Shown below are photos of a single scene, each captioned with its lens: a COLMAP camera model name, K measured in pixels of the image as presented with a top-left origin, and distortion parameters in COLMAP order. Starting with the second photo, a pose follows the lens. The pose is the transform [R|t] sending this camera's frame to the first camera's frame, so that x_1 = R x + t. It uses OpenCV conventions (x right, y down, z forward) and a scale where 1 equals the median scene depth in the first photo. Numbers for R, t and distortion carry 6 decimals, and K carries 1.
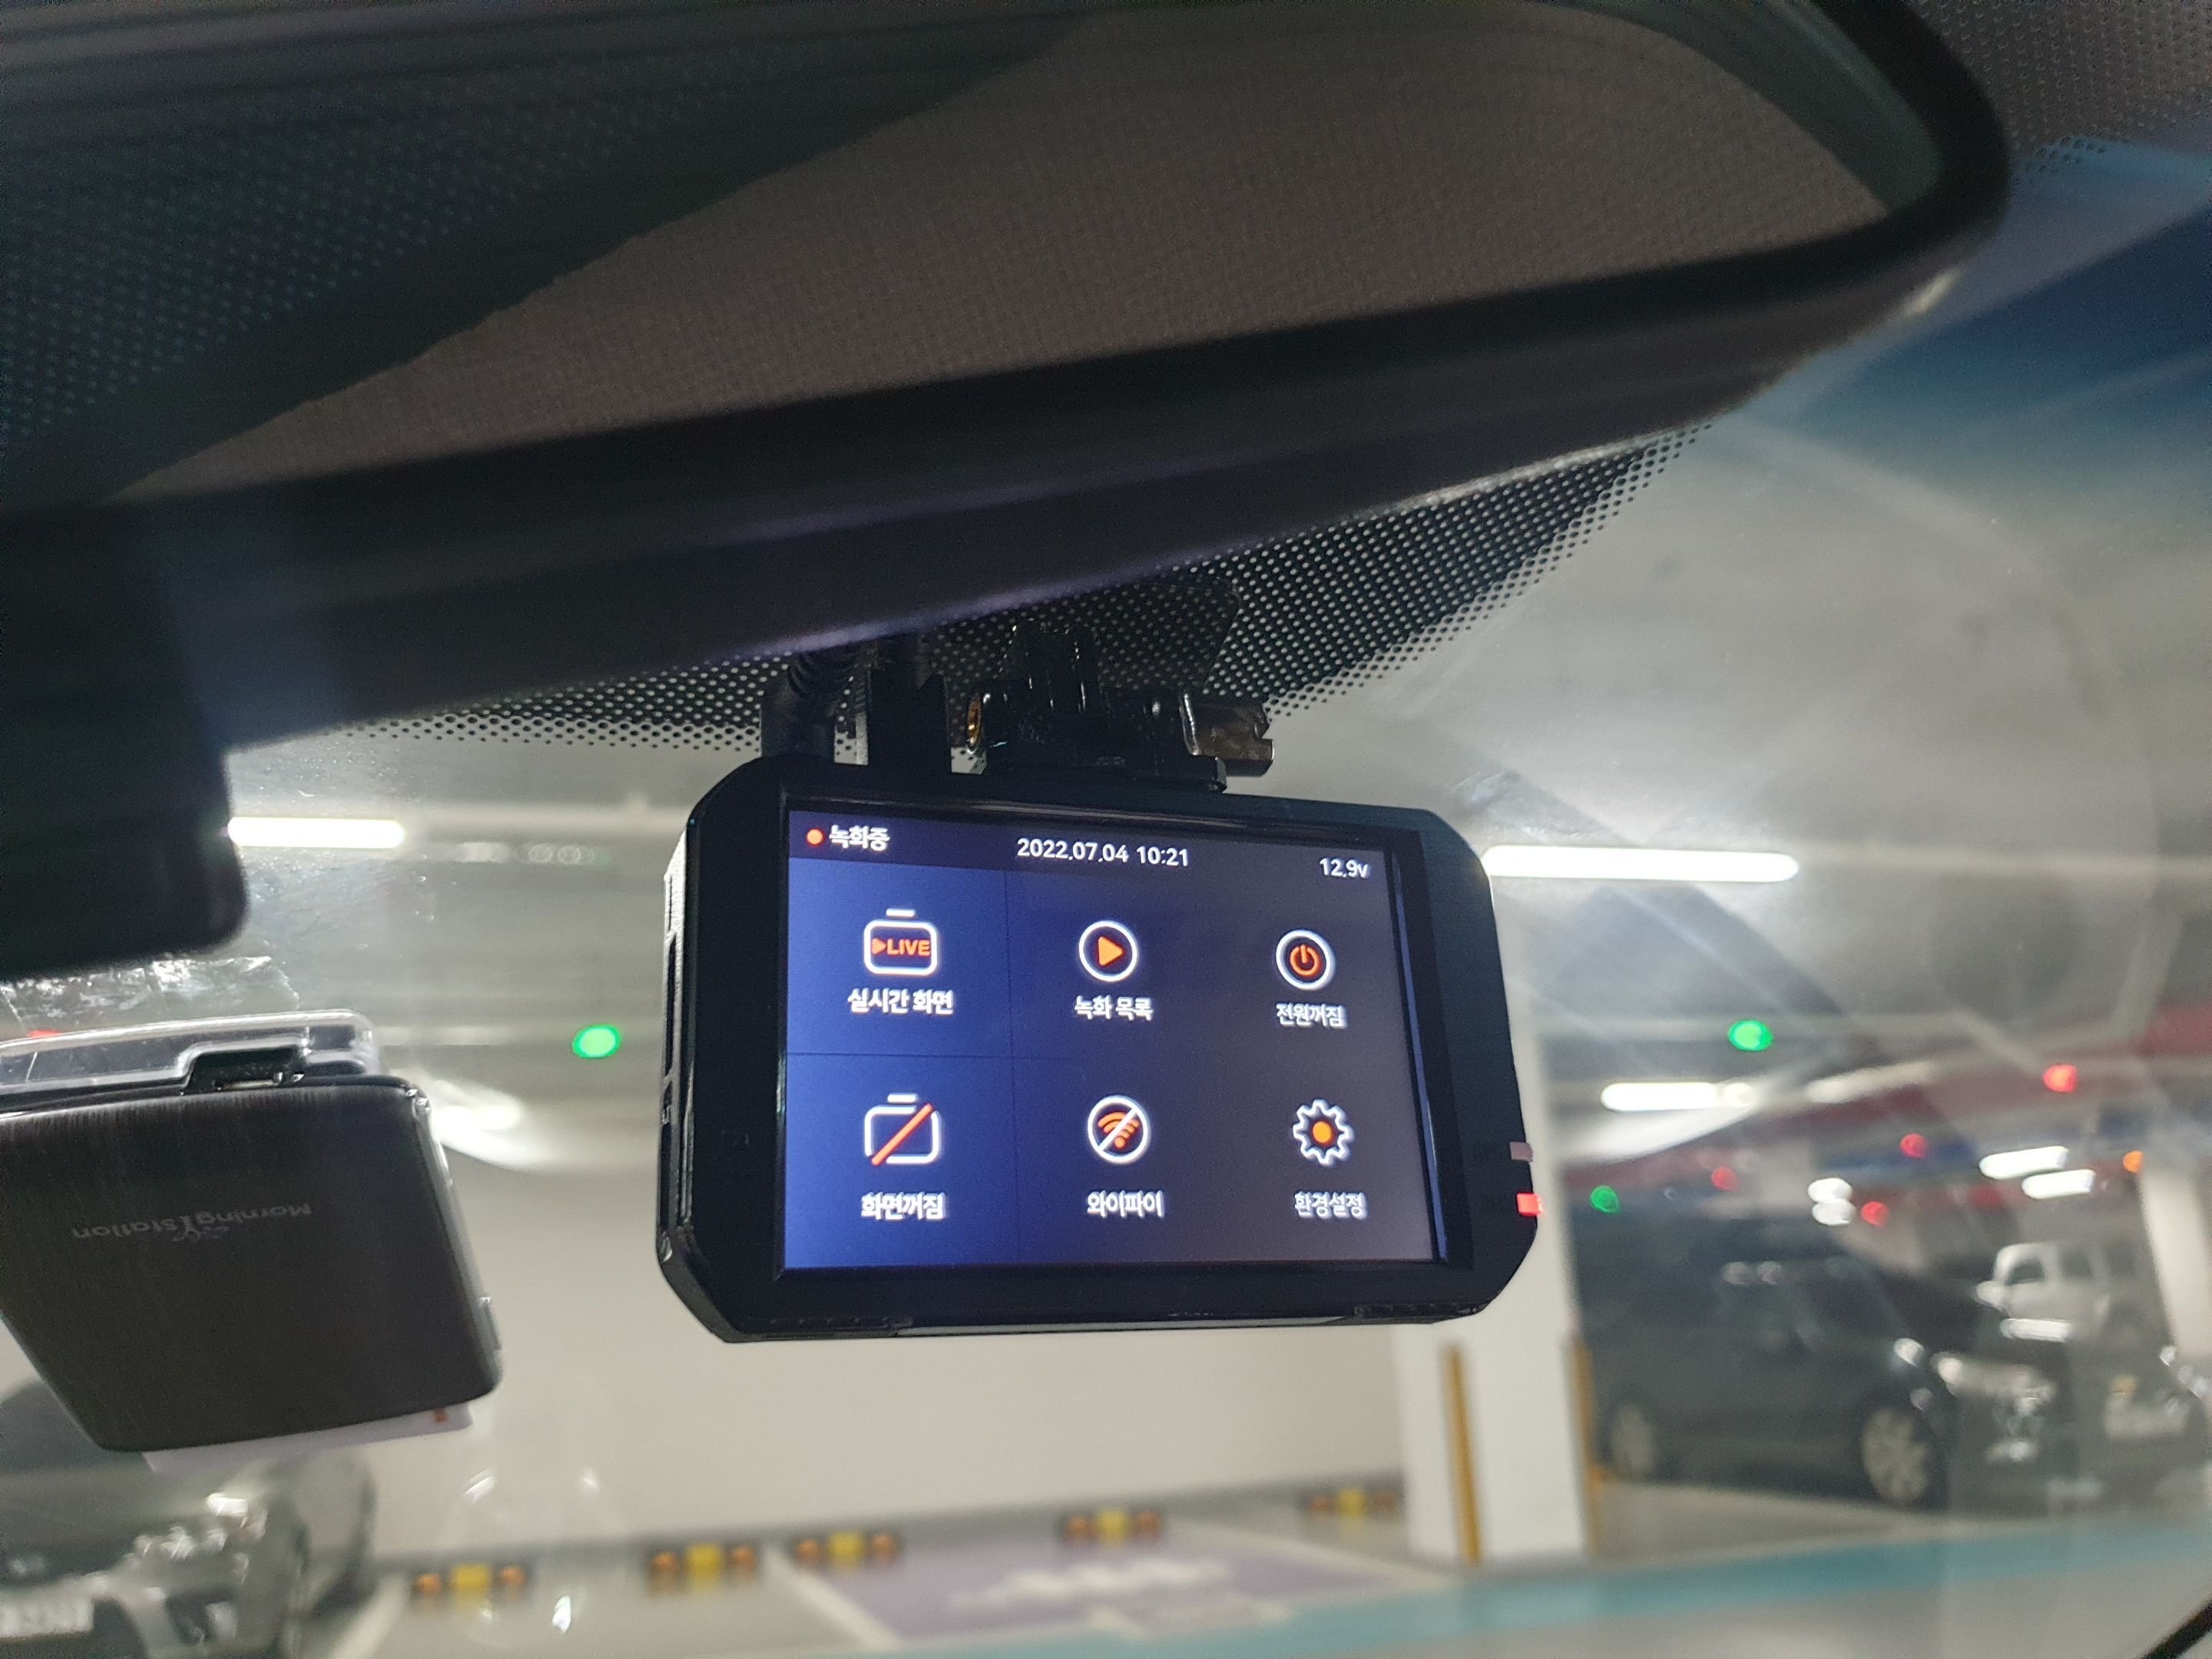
lens RADIAL K [[1773.1, 0, 1082.6], [0, 1773.1, 835.9], [0, 0, 1]] dist [-0.076701, 0.092383]
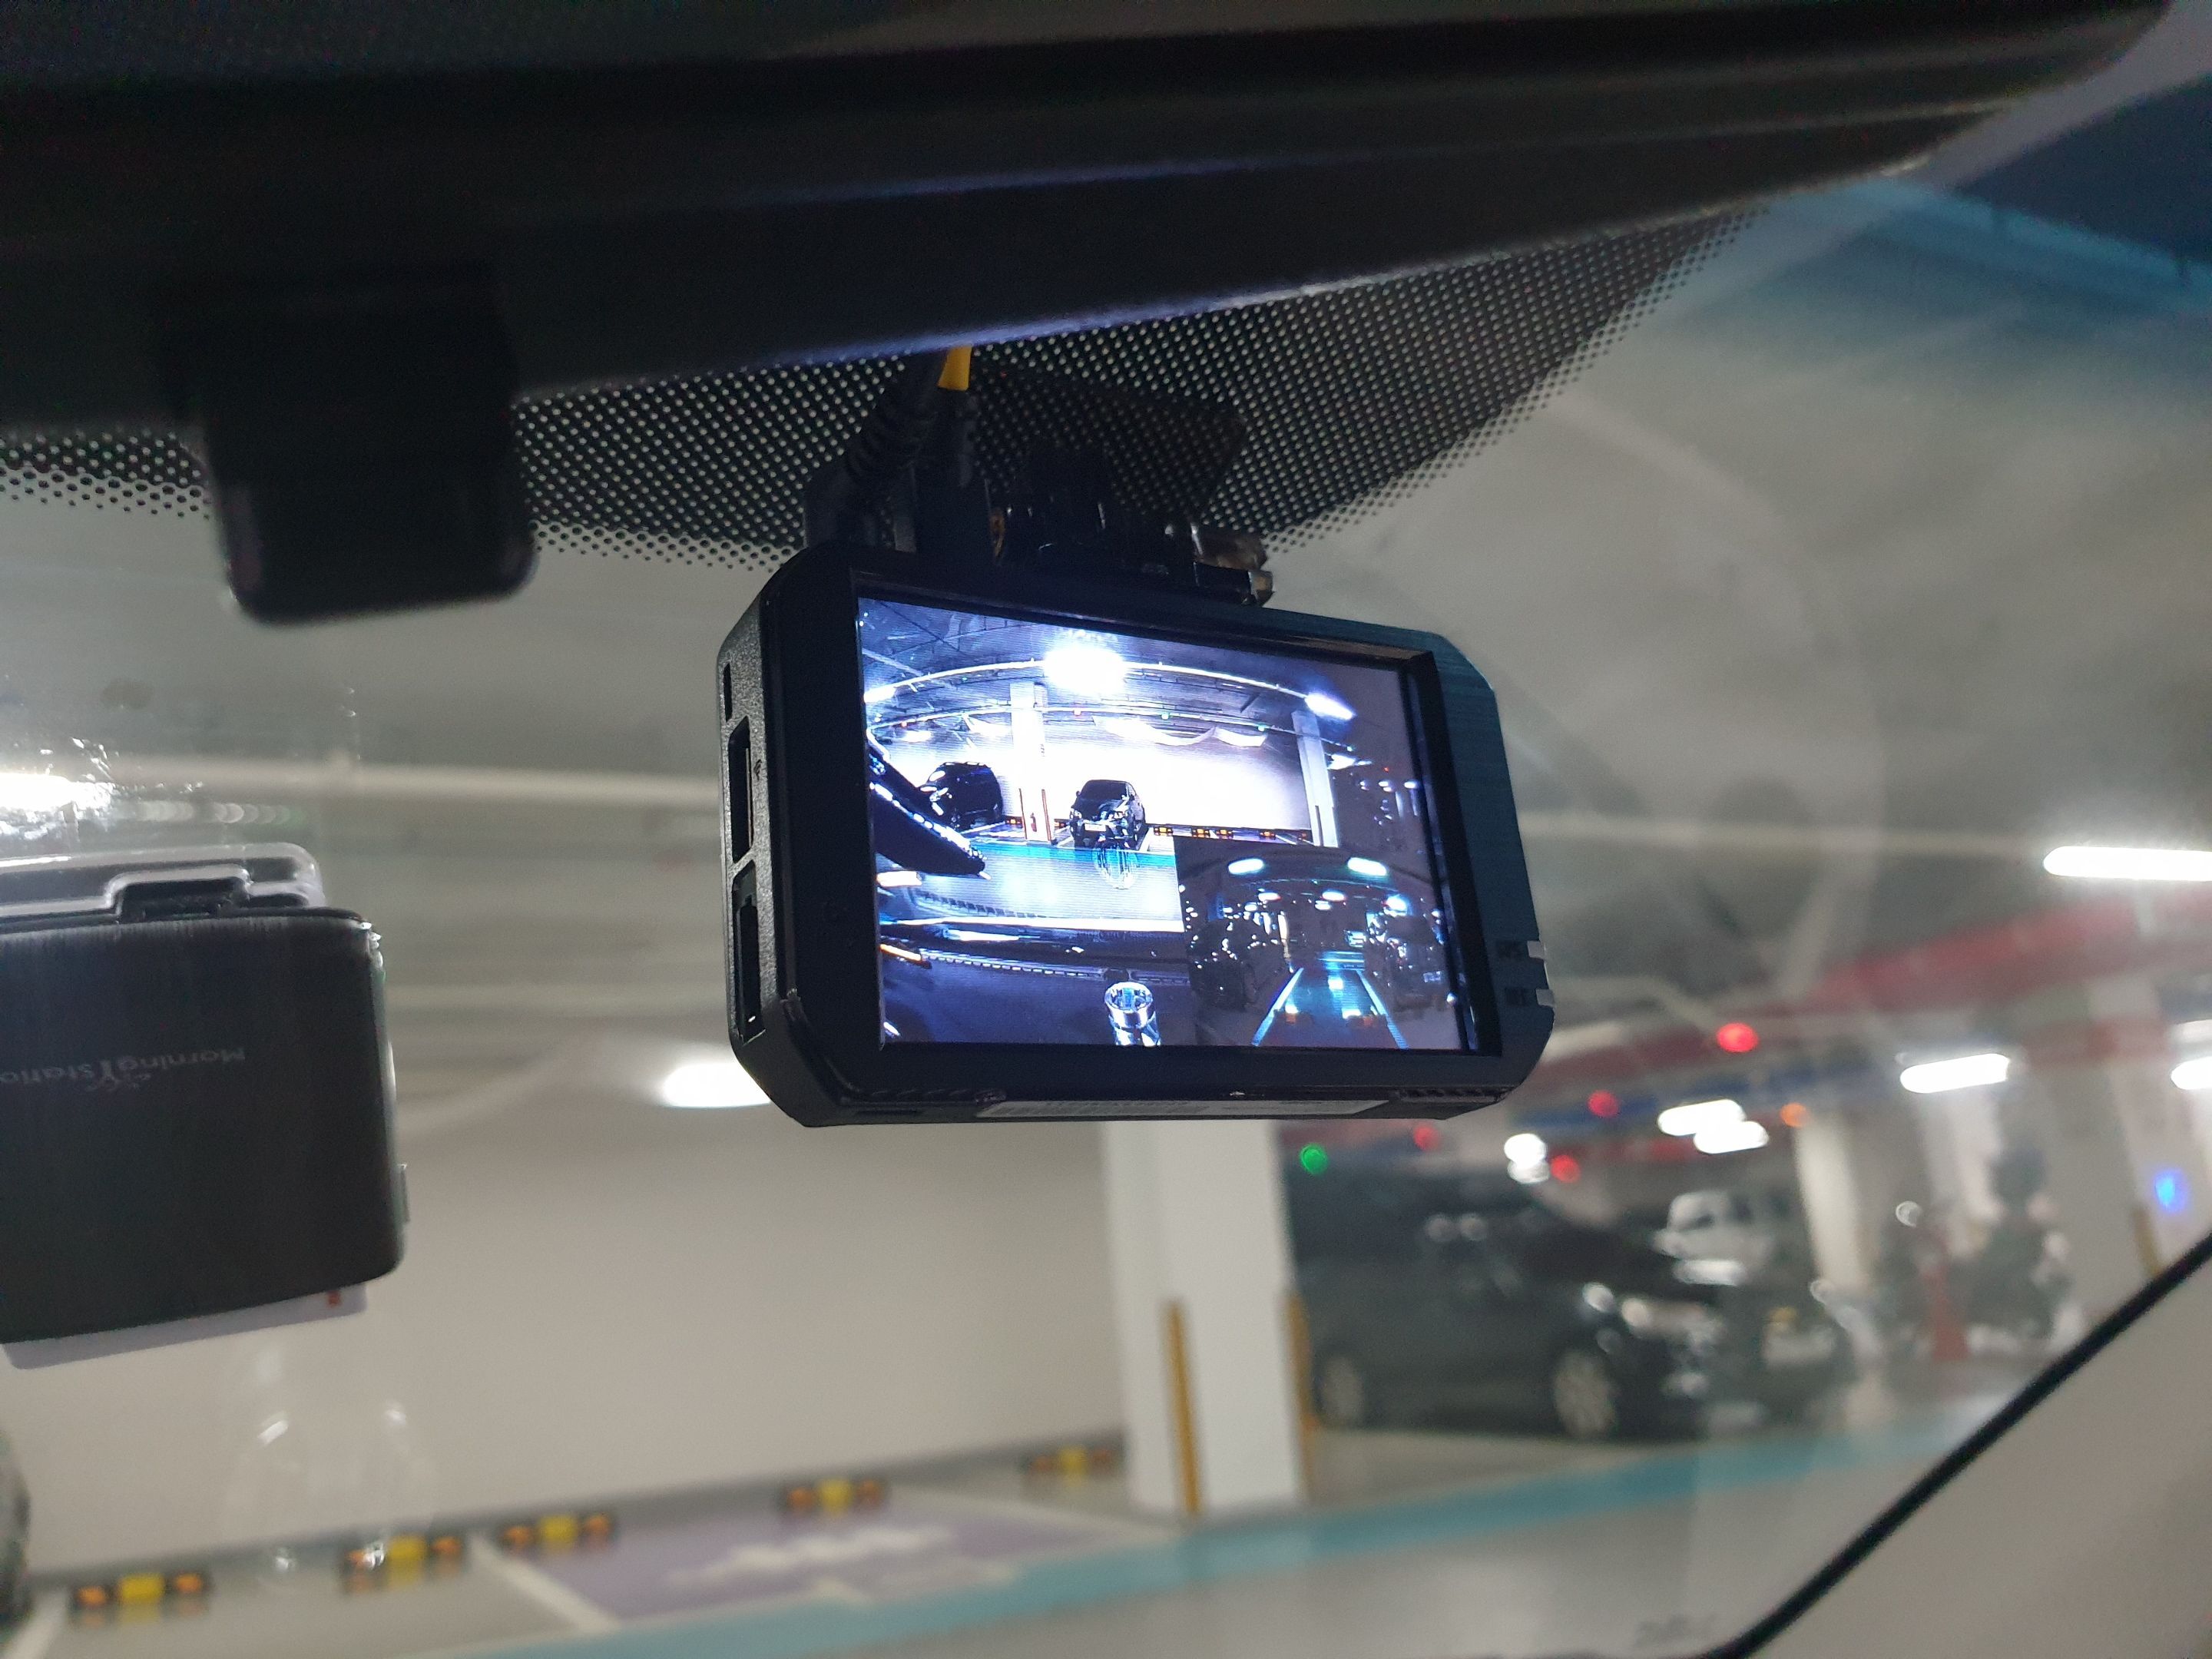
lens RADIAL K [[1773.1, 0, 1082.6], [0, 1773.1, 835.9], [0, 0, 1]] dist [-0.076701, 0.092383]
pose [[0.987410, 0.007691, 0.157996, -0.116854], [-0.010128, 0.999842, 0.014626, 0.062239], [-0.157858, -0.016042, 0.987331, 0.003526]]
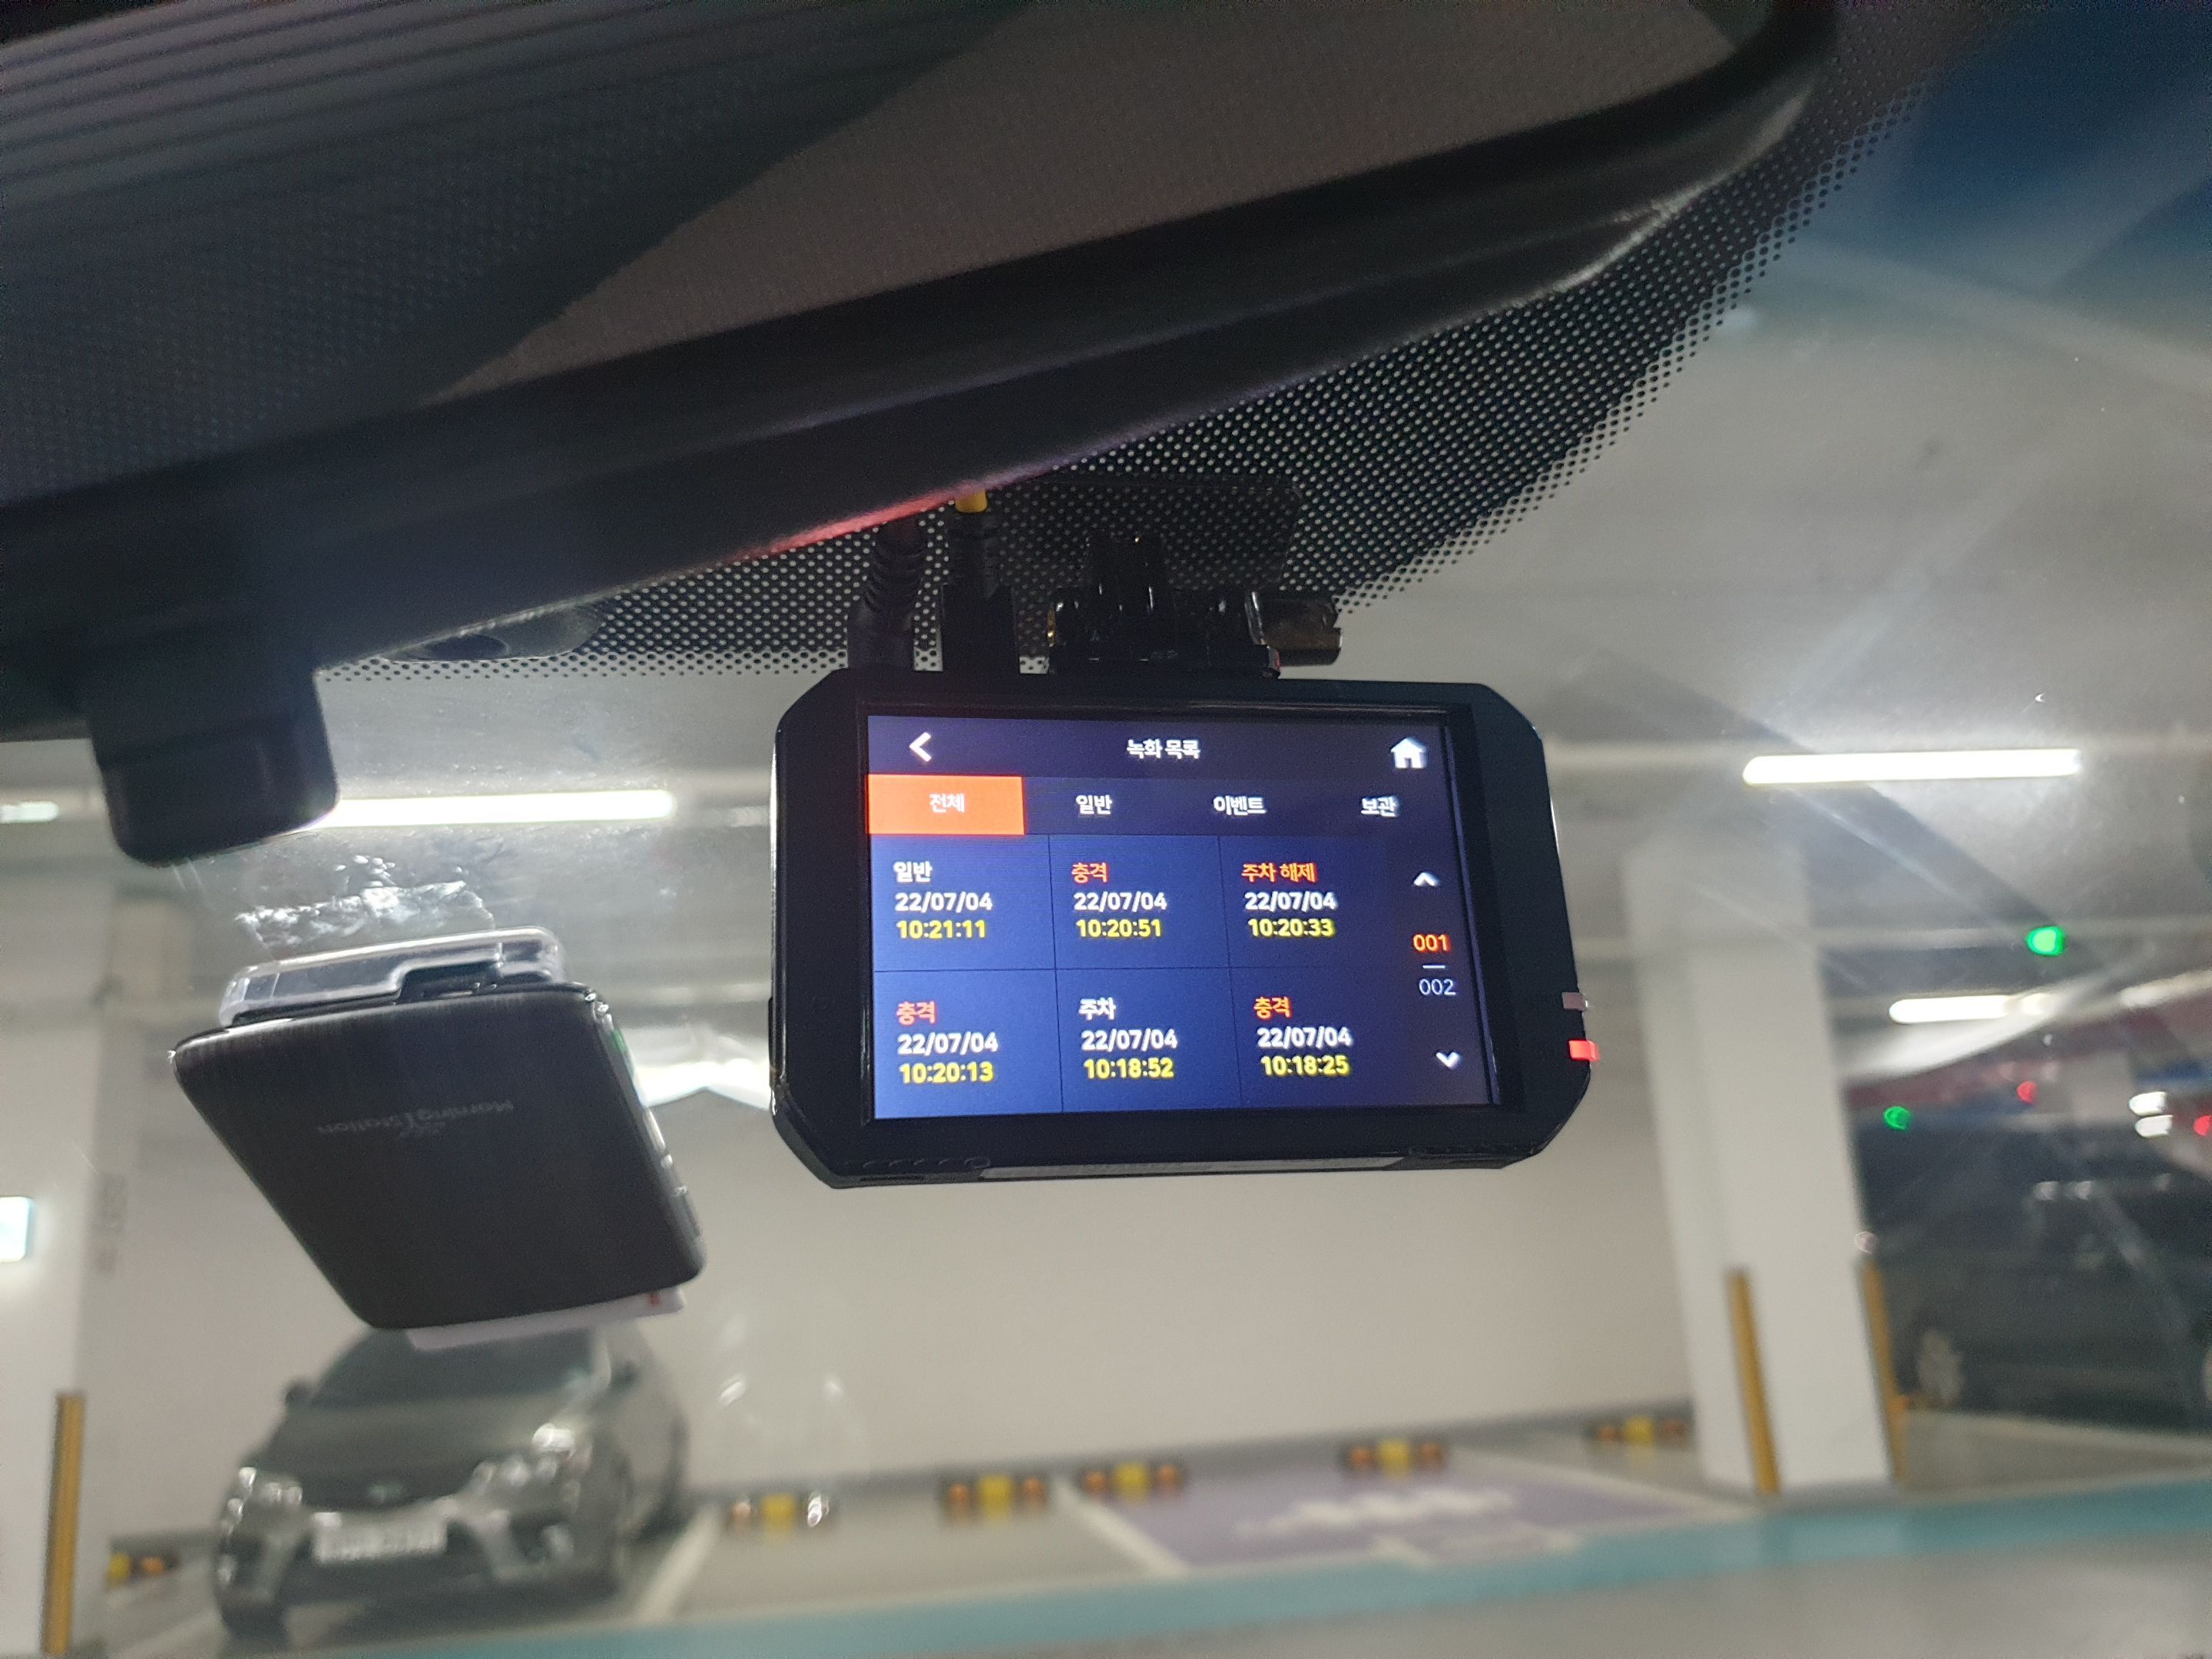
lens RADIAL K [[1773.1, 0, 1082.6], [0, 1773.1, 835.9], [0, 0, 1]] dist [-0.076701, 0.092383]
pose [[0.988329, -0.050068, -0.143869, 0.073955], [0.054901, 0.998047, 0.029817, 0.021521], [0.142095, -0.037368, 0.989147, -0.048504]]
